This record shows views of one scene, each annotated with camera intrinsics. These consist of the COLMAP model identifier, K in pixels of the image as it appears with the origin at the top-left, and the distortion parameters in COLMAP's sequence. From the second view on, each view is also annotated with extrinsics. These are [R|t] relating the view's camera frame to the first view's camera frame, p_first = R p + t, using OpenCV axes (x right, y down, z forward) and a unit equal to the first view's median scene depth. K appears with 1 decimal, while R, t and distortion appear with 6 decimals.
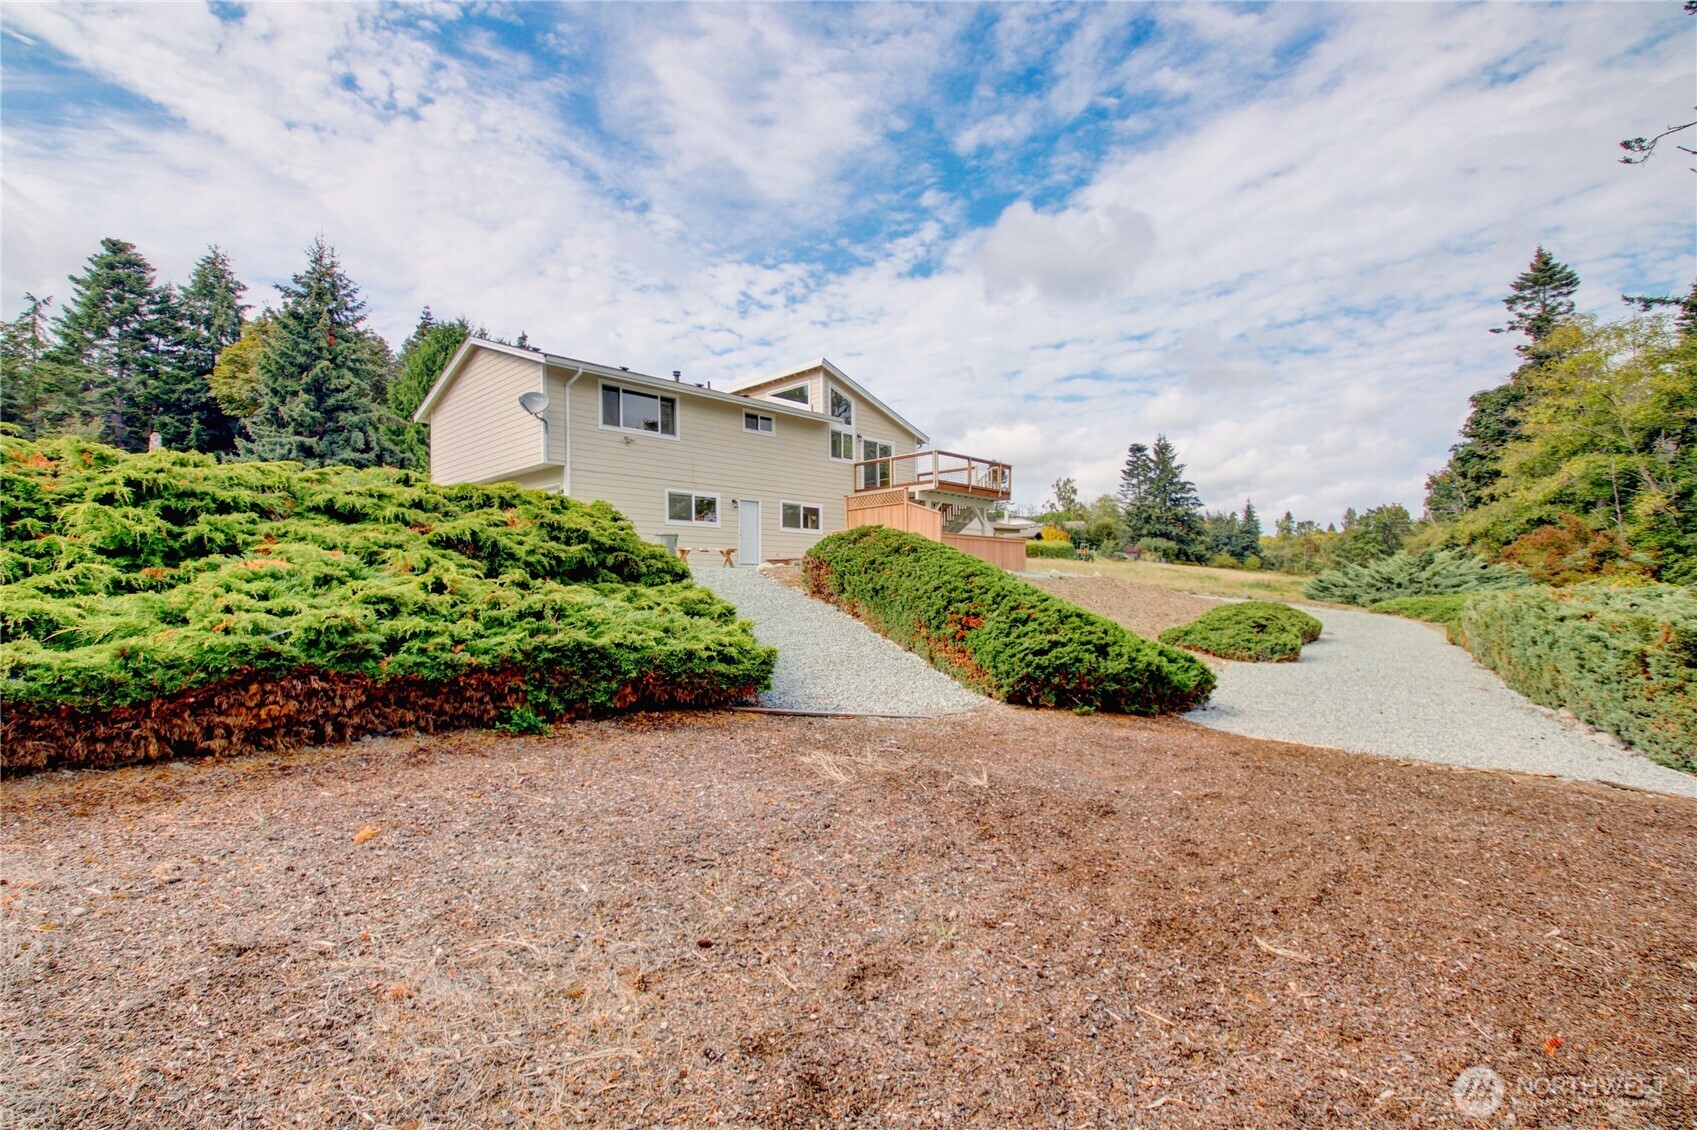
lens RADIAL K [[789.0, 0, 838.2], [0, 789.0, 564.2], [0, 0, 1]] dist [0.003228, -0.018116]
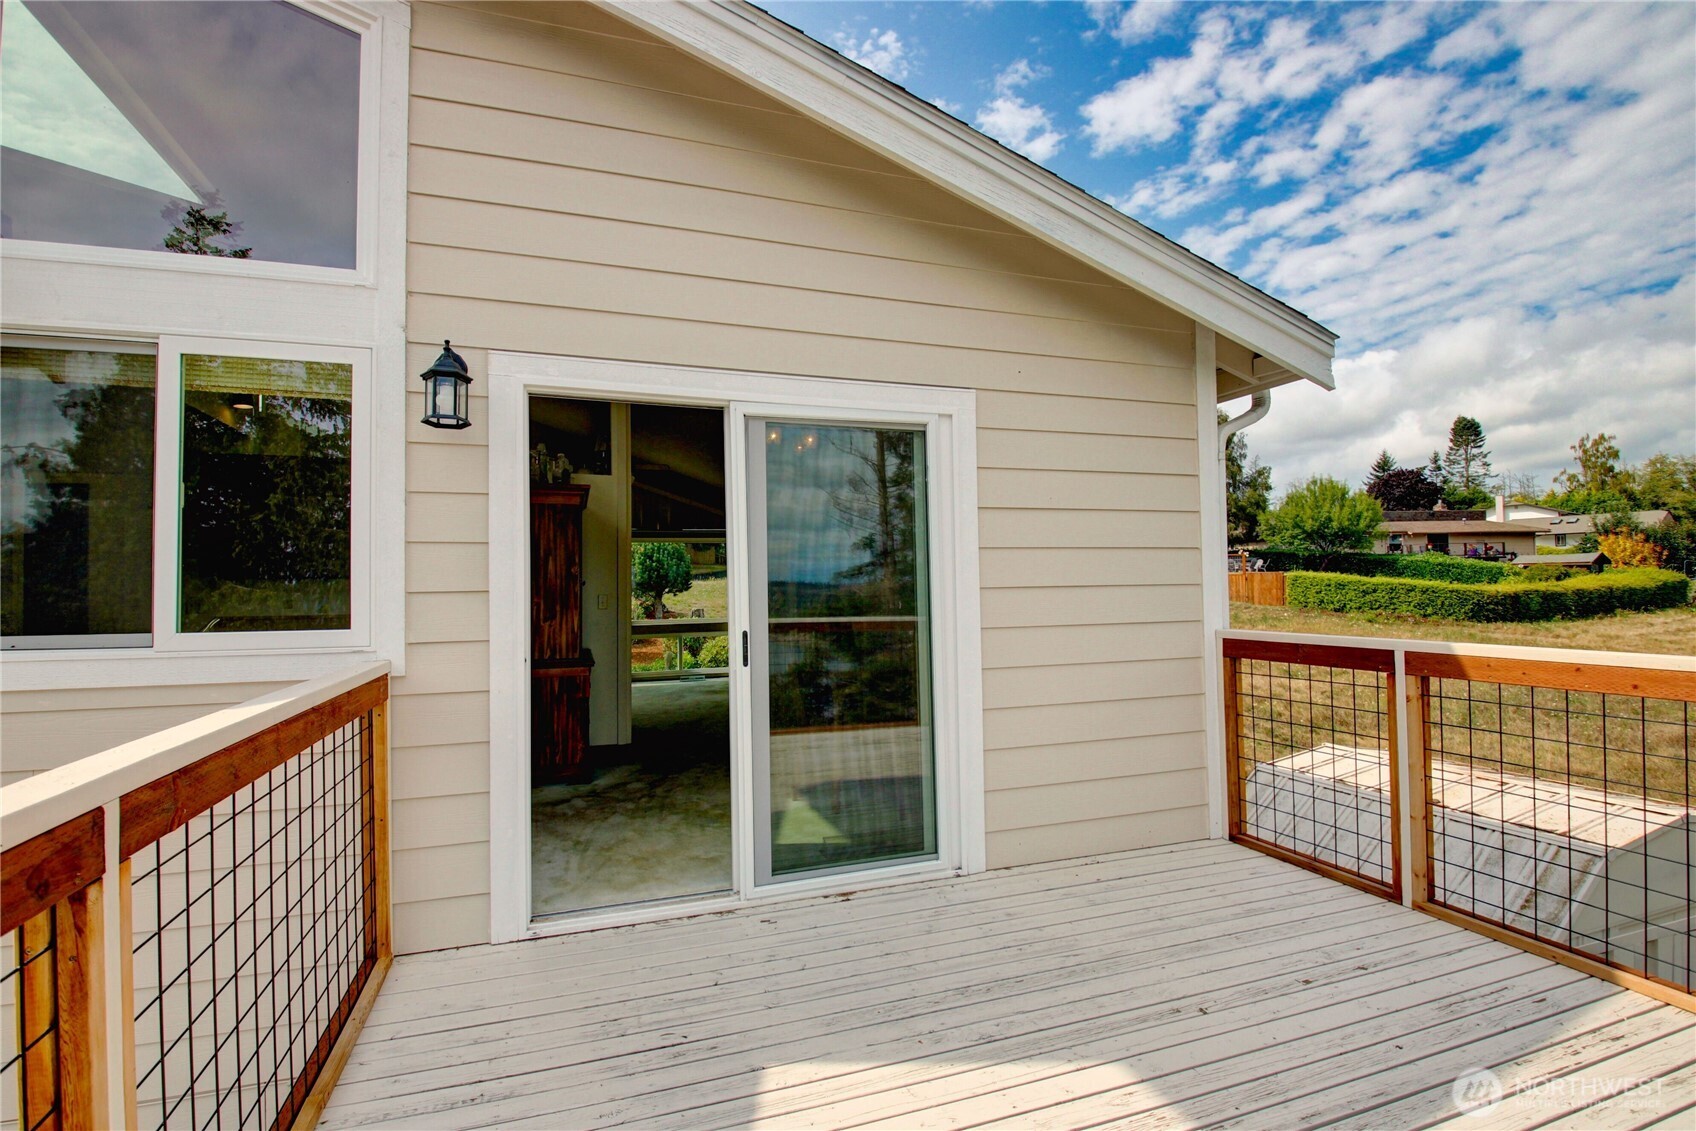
lens RADIAL K [[788.6, 0, 844.8], [0, 788.6, 575.7], [0, 0, 1]] dist [0.003228, -0.018116]
pose [[0.894827, -0.013698, -0.446202, 0.030770], [0.025395, 0.999472, 0.020246, -0.036026], [0.445689, -0.029448, 0.894703, 0.246493]]
